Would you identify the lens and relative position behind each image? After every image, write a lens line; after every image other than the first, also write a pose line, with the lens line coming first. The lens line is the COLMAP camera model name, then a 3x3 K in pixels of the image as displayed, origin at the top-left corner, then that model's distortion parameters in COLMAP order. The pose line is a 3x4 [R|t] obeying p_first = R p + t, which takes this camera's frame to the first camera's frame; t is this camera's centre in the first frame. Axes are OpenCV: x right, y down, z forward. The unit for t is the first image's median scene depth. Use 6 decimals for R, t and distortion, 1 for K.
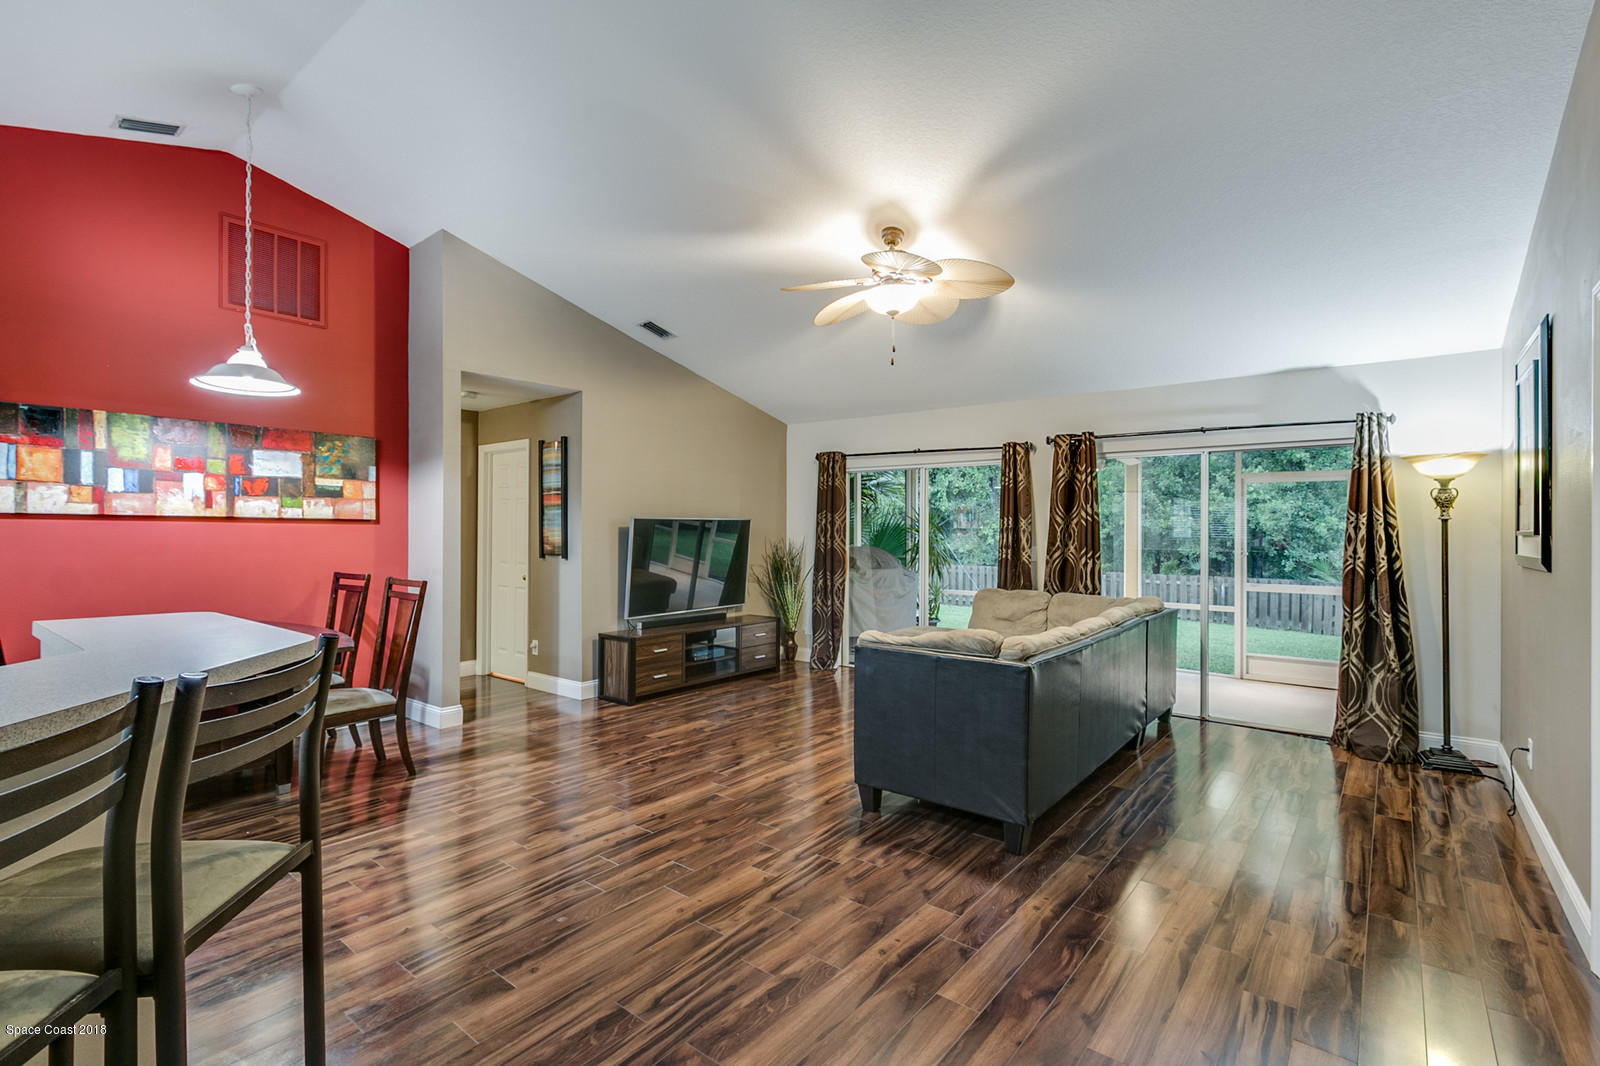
lens RADIAL K [[734.4, 0, 789.9], [0, 734.4, 525.7], [0, 0, 1]] dist [0.000471, -0.000096]
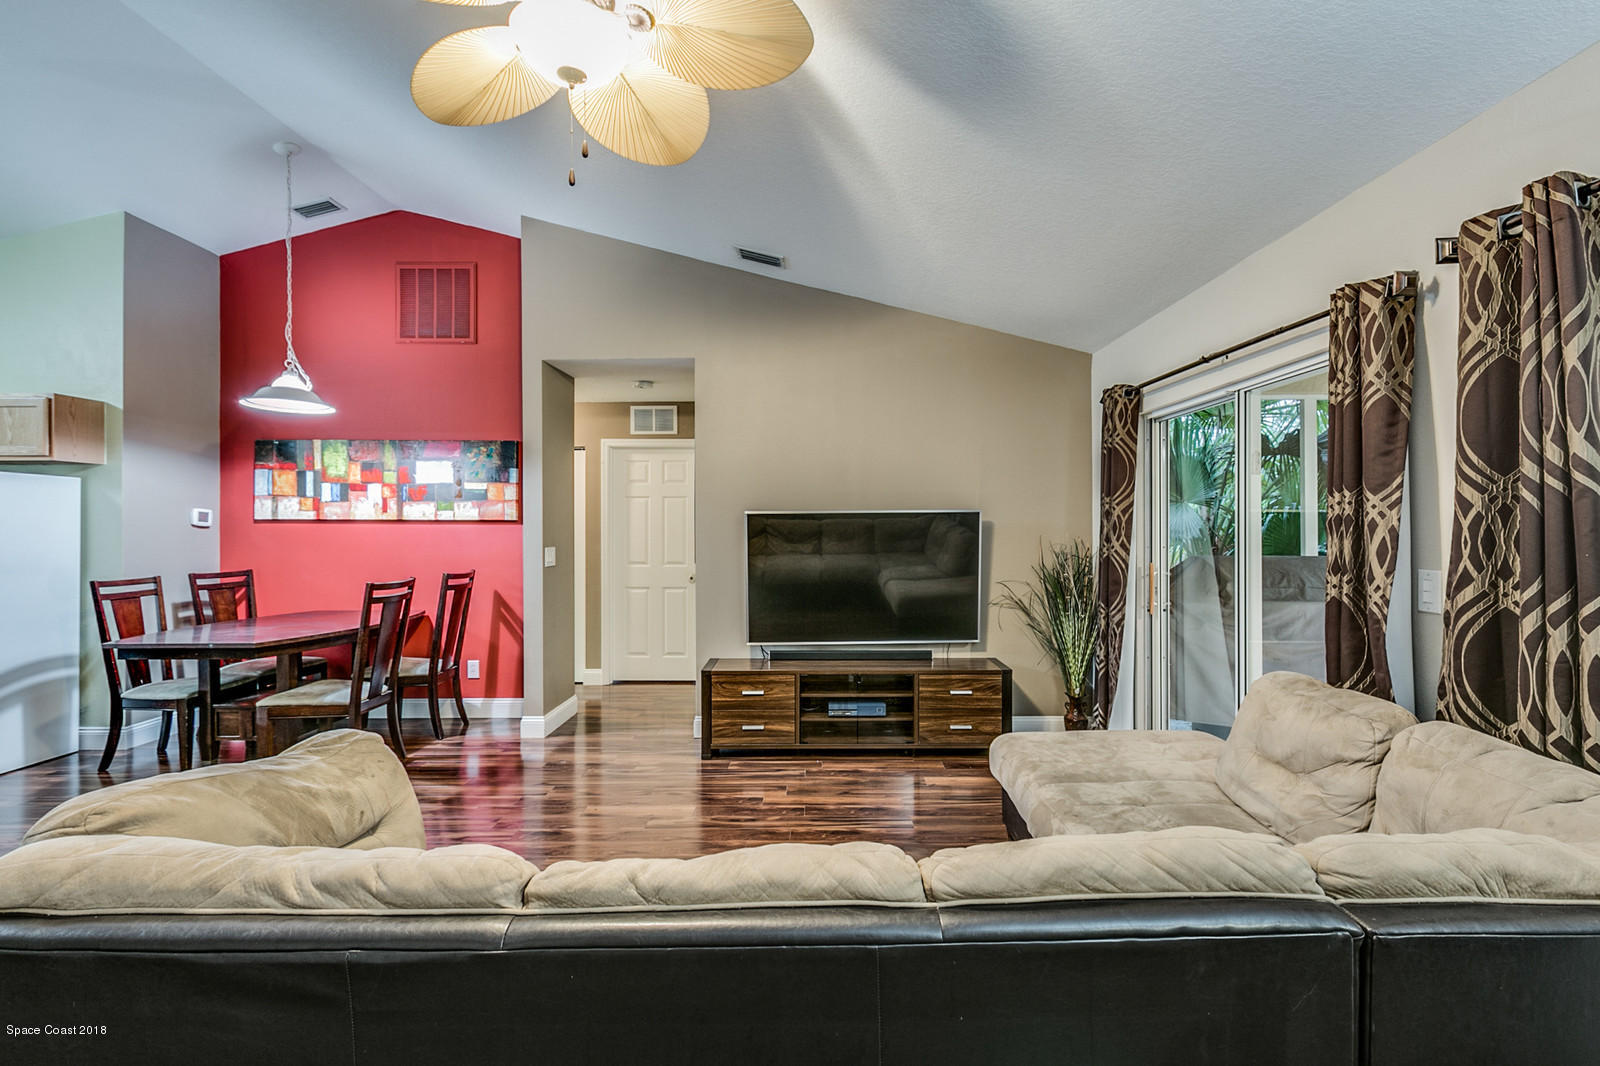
lens RADIAL K [[741.1, 0, 823.3], [0, 741.1, 527.4], [0, 0, 1]] dist [0.002284, -0.000117]
pose [[0.633707, -0.005633, -0.773552, 0.550276], [0.009644, 0.999953, 0.000618, 0.005775], [0.773513, -0.007852, 0.633732, 0.727979]]
